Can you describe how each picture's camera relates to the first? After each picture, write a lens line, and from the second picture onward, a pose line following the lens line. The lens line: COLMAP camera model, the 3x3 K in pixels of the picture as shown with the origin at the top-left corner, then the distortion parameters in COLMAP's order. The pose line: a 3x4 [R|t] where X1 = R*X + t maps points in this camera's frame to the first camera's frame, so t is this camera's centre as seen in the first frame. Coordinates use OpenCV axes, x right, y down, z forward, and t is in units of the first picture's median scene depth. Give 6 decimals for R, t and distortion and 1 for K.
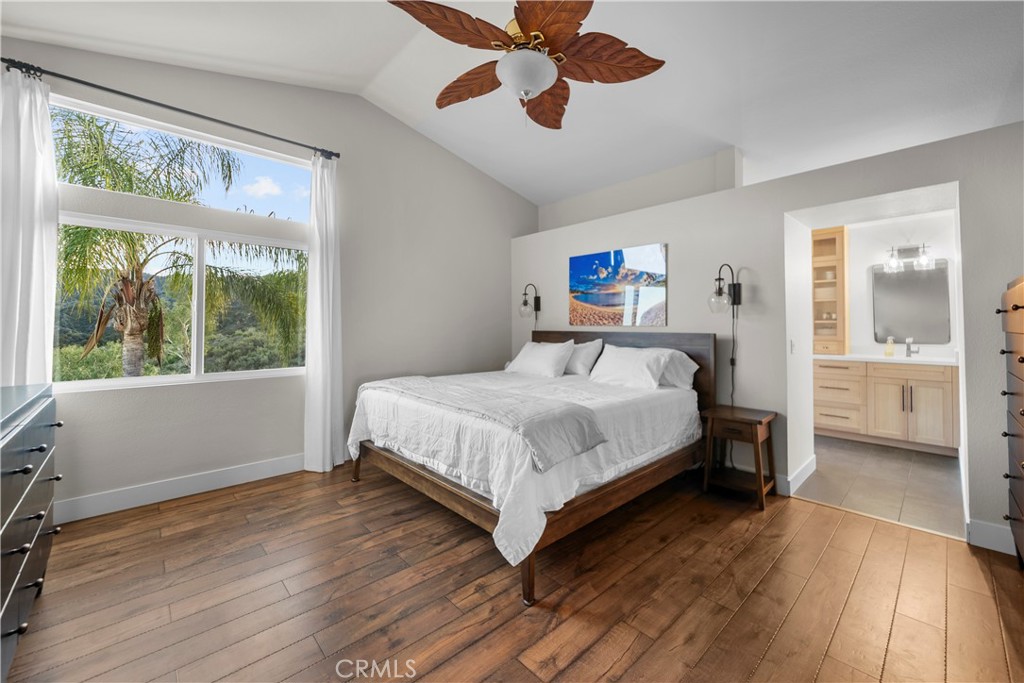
lens RADIAL K [[398.7, 0, 524.2], [0, 398.7, 322.5], [0, 0, 1]] dist [-0.000448, 0.000765]
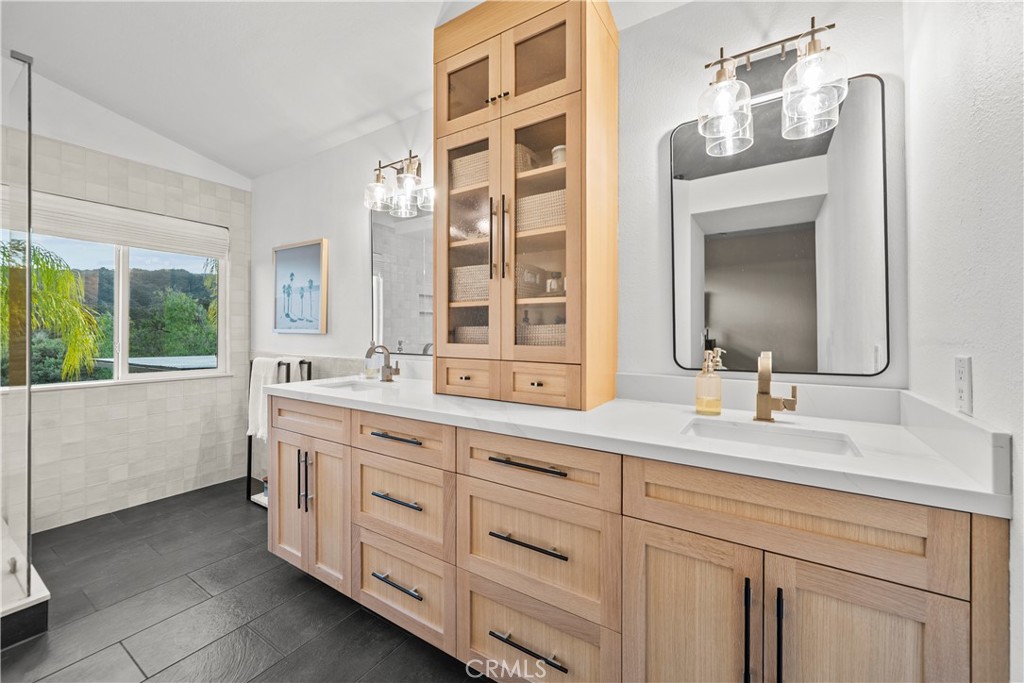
lens RADIAL K [[398.7, 0, 520.2], [0, 398.7, 331.7], [0, 0, 1]] dist [-0.000448, 0.000765]
pose [[0.969980, 0.007785, 0.243061, 0.662995], [-0.008662, 0.999959, 0.002539, 0.022083], [-0.243031, -0.004568, 0.970008, 0.700469]]
